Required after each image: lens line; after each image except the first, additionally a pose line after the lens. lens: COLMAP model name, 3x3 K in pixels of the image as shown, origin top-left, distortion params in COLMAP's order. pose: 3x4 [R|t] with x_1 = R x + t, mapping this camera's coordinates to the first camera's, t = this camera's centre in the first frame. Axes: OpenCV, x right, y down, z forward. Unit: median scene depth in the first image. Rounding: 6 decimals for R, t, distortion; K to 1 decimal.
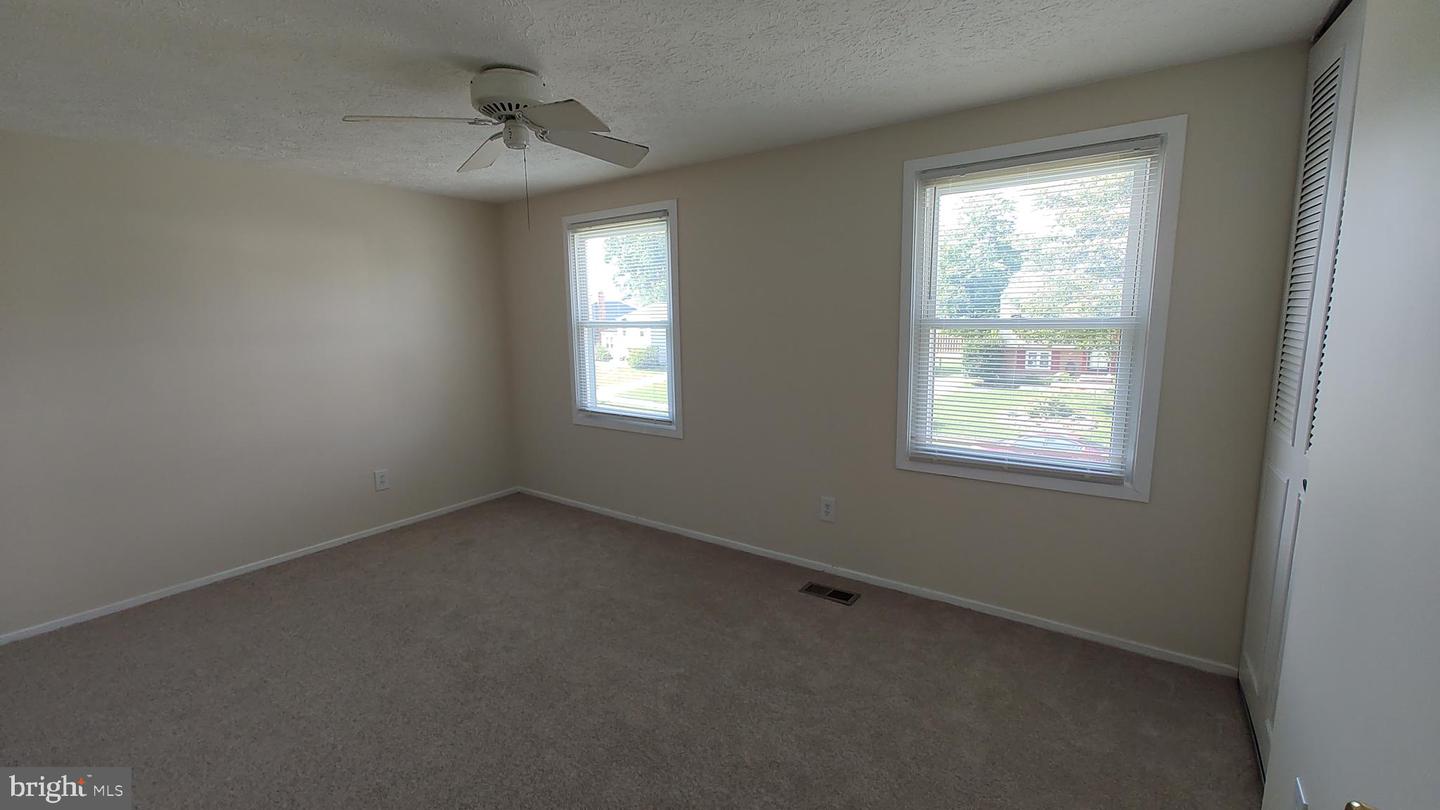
lens RADIAL K [[595.4, 0, 720.0], [0, 595.4, 405.0], [0, 0, 1]] dist [-0.002492, 0.007846]
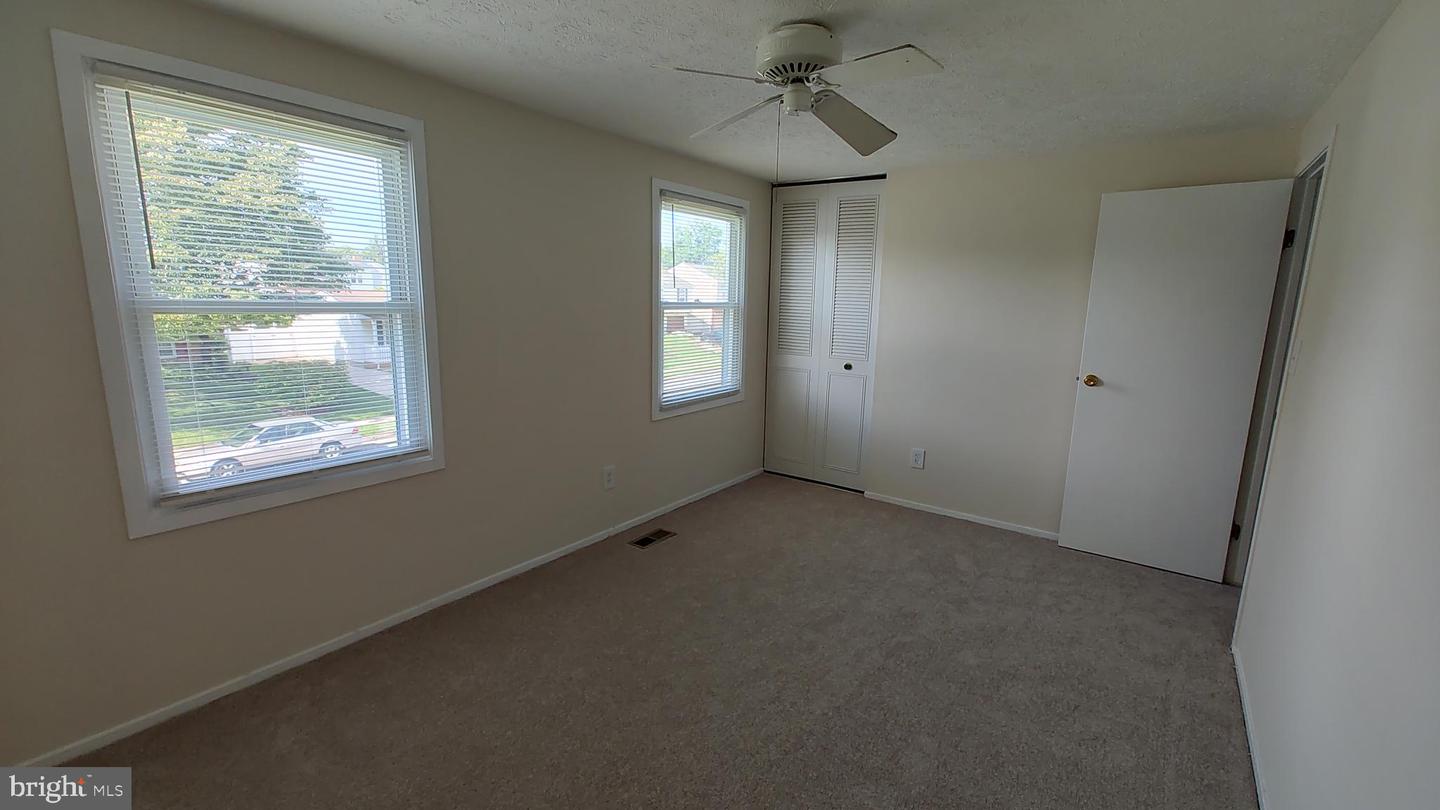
lens RADIAL K [[595.4, 0, 720.0], [0, 595.4, 405.0], [0, 0, 1]] dist [-0.002492, 0.007846]
pose [[0.018878, -0.161736, 0.986654, -0.953378], [0.136483, 0.978009, 0.157707, -0.107648], [-0.990463, 0.131684, 0.040537, 0.815762]]
